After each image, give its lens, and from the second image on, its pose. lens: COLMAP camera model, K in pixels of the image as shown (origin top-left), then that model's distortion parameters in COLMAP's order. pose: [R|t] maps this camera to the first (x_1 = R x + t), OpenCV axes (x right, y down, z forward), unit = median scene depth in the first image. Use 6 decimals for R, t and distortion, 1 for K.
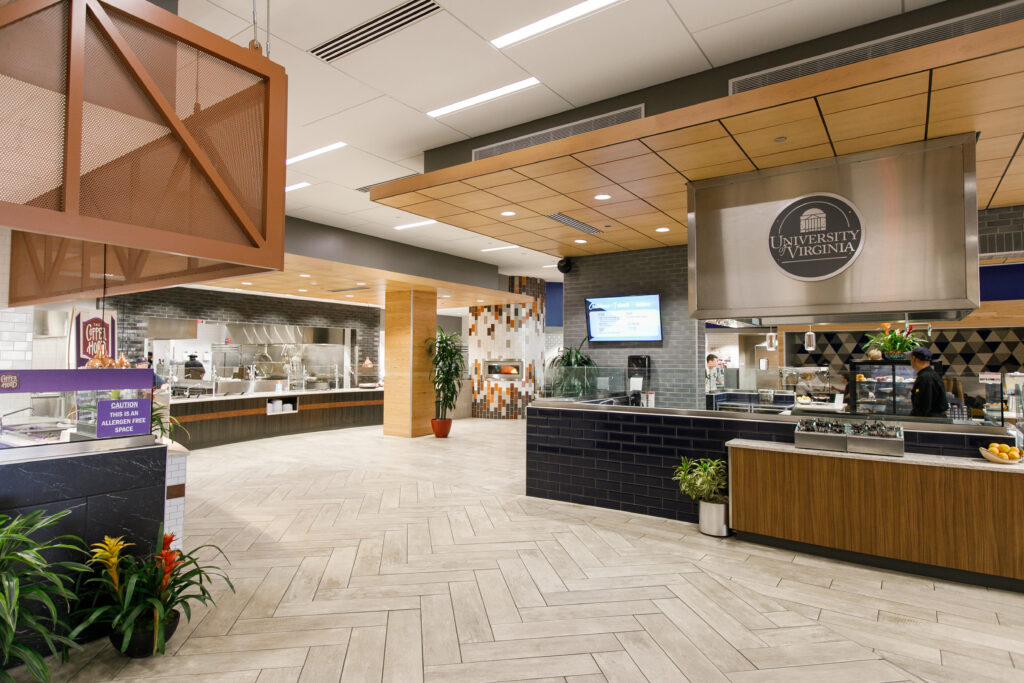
lens RADIAL K [[553.2, 0, 509.0], [0, 553.2, 344.0], [0, 0, 1]] dist [0.001520, 0.000856]
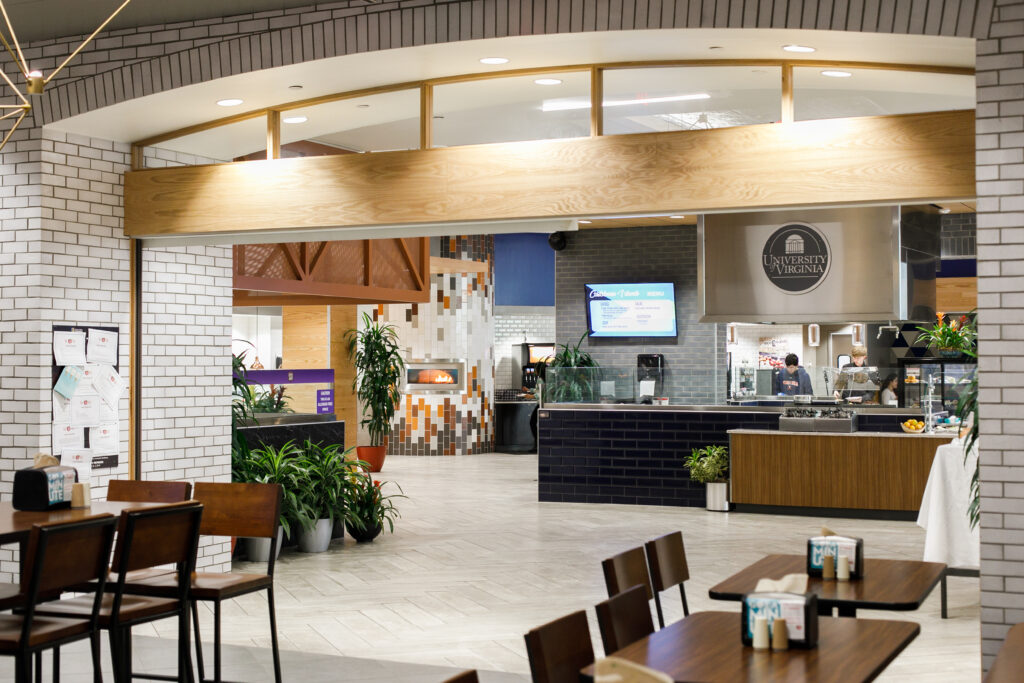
lens RADIAL K [[1539.9, 0, 512.8], [0, 1539.9, 340.5], [0, 0, 1]] dist [0.003797, 0.000000]
pose [[0.987927, -0.004947, 0.154841, -0.323109], [0.002347, 0.999853, 0.016972, -0.039357], [-0.154903, -0.016404, 0.987794, -1.237662]]
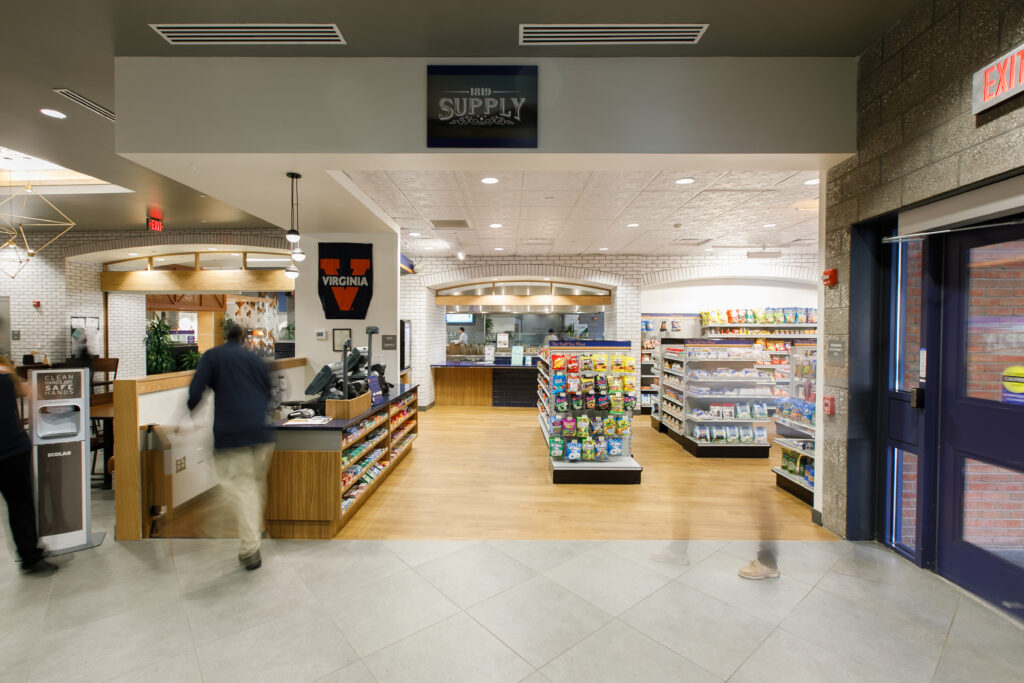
lens RADIAL K [[457.0, 0, 511.2], [0, 457.0, 339.2], [0, 0, 1]] dist [-0.001822, -0.000219]
pose [[0.856008, -0.013989, 0.516773, -0.129648], [-0.013729, 0.998666, 0.049774, -0.047822], [-0.516780, -0.049701, 0.854674, -1.612463]]
